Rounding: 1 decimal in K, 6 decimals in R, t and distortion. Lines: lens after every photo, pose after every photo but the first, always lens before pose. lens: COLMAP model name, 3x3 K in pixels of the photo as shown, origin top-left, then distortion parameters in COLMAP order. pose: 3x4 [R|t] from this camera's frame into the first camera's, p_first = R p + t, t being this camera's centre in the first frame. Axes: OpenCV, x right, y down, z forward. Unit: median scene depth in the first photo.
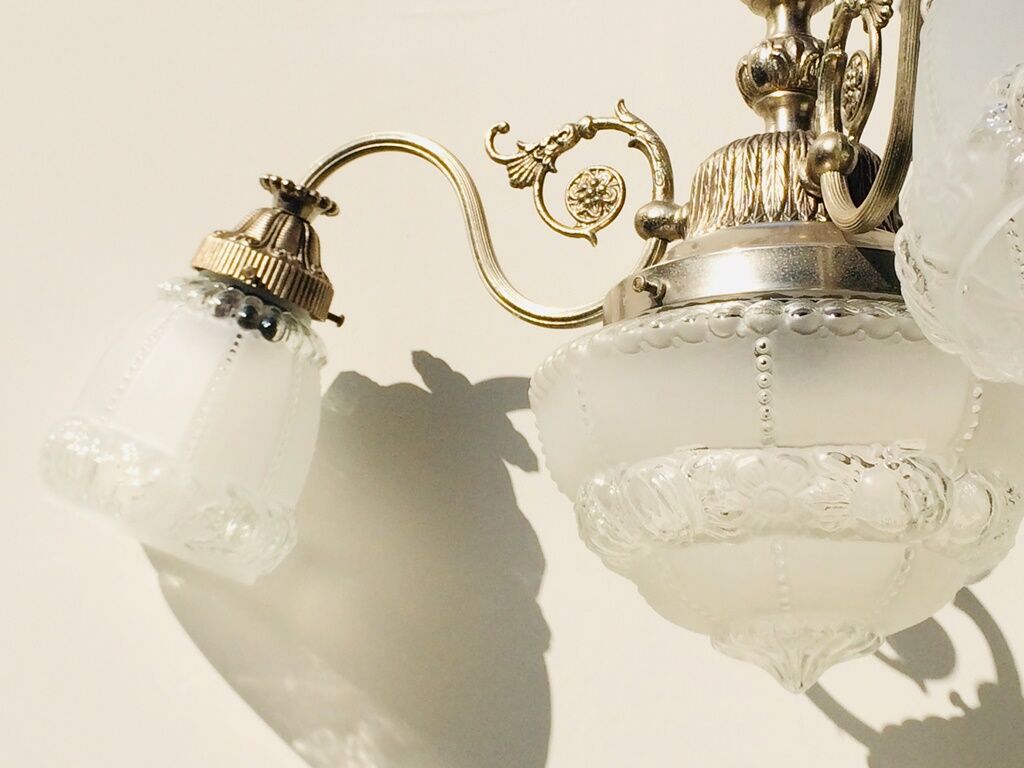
lens RADIAL K [[2005.2, 0, 513.0], [0, 2005.2, 372.6], [0, 0, 1]] dist [0.059699, 0.000000]
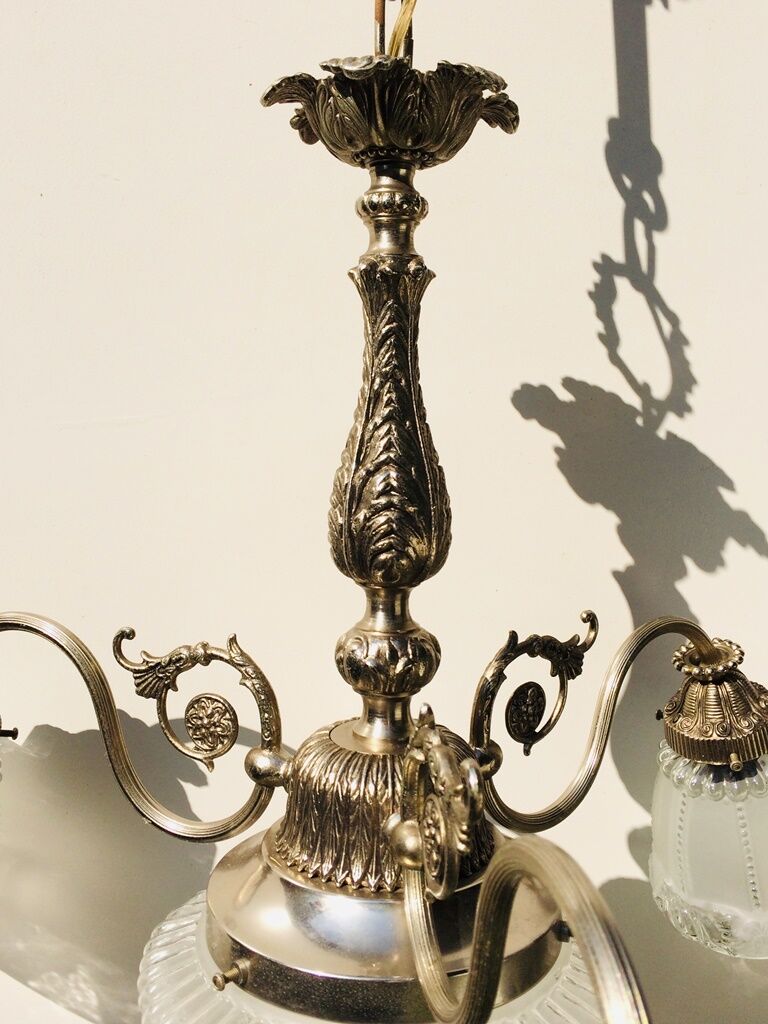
lens RADIAL K [[1026.2, 0, 380.6], [0, 1026.2, 513.2], [0, 0, 1]] dist [0.030831, 0.000000]
pose [[0.999114, -0.012569, 0.040176, 0.107811], [-0.002893, 0.931623, 0.363415, -0.382283], [-0.041997, -0.363209, 0.930761, 0.505700]]
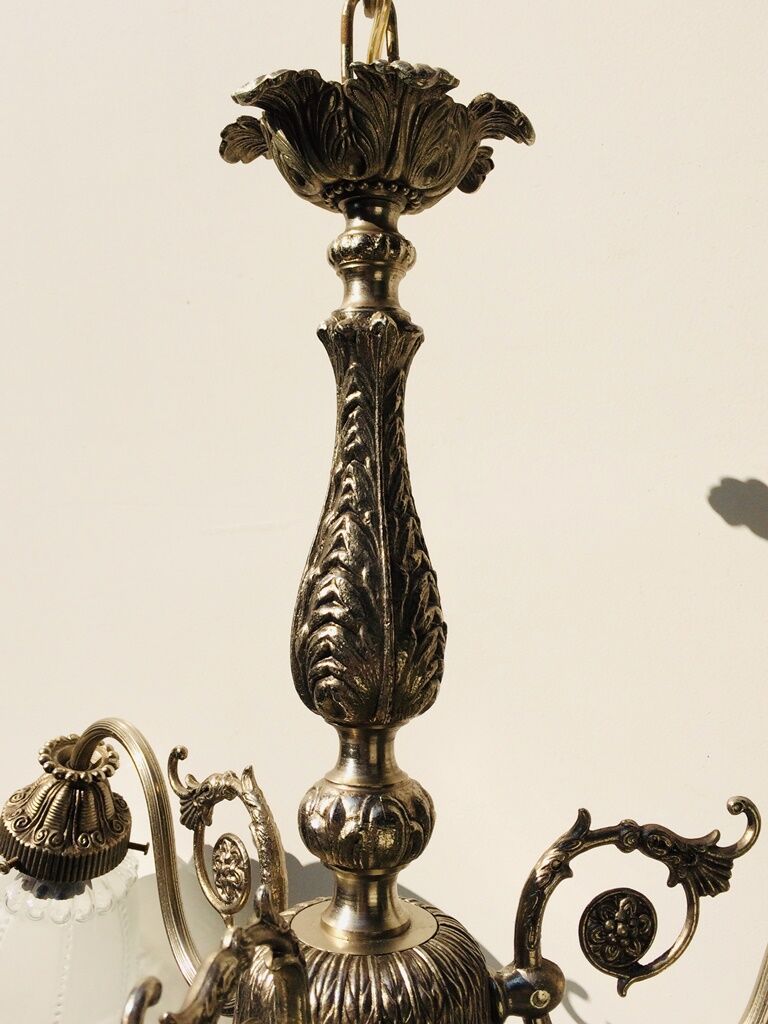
lens RADIAL K [[1026.2, 0, 369.0], [0, 1026.2, 505.5], [0, 0, 1]] dist [0.030831, 0.000000]
pose [[0.881431, -0.014354, -0.472094, 0.313095], [0.123766, 0.971630, 0.201536, -0.328214], [0.455808, -0.236069, 0.858202, 0.639818]]
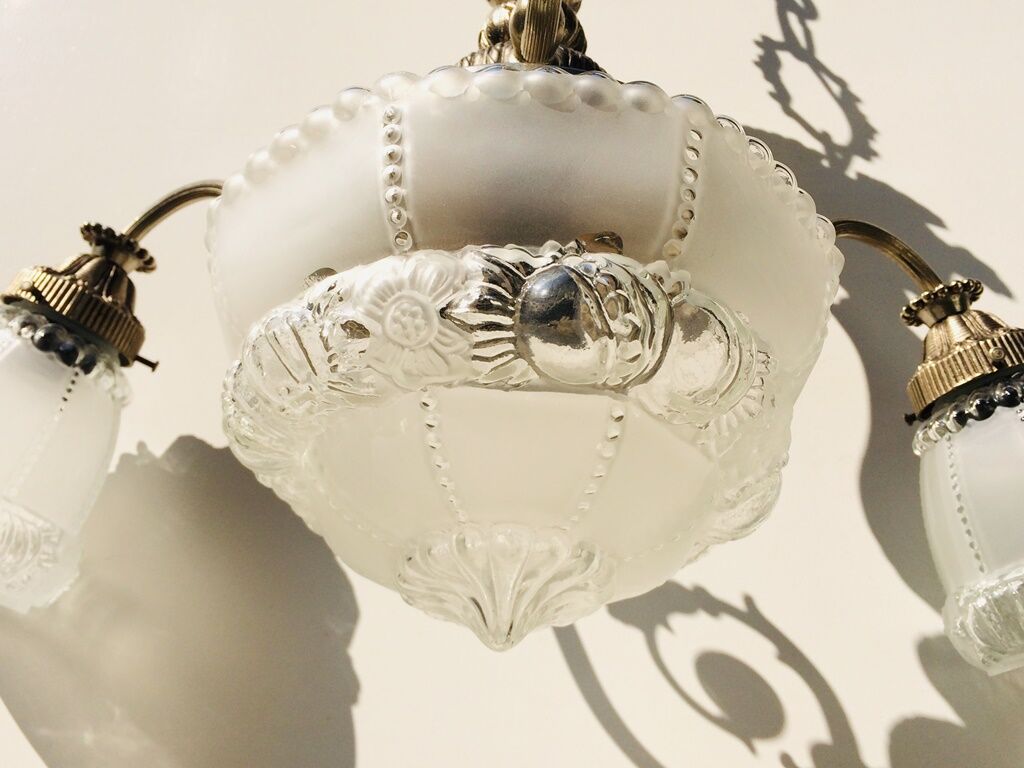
lens RADIAL K [[1026.2, 0, 511.7], [0, 1026.2, 386.0], [0, 0, 1]] dist [0.030831, 0.000000]
pose [[0.995238, -0.033433, -0.091557, 0.158555], [0.003832, 0.952026, -0.305992, 0.159003], [0.097395, 0.304184, 0.947621, 0.533088]]
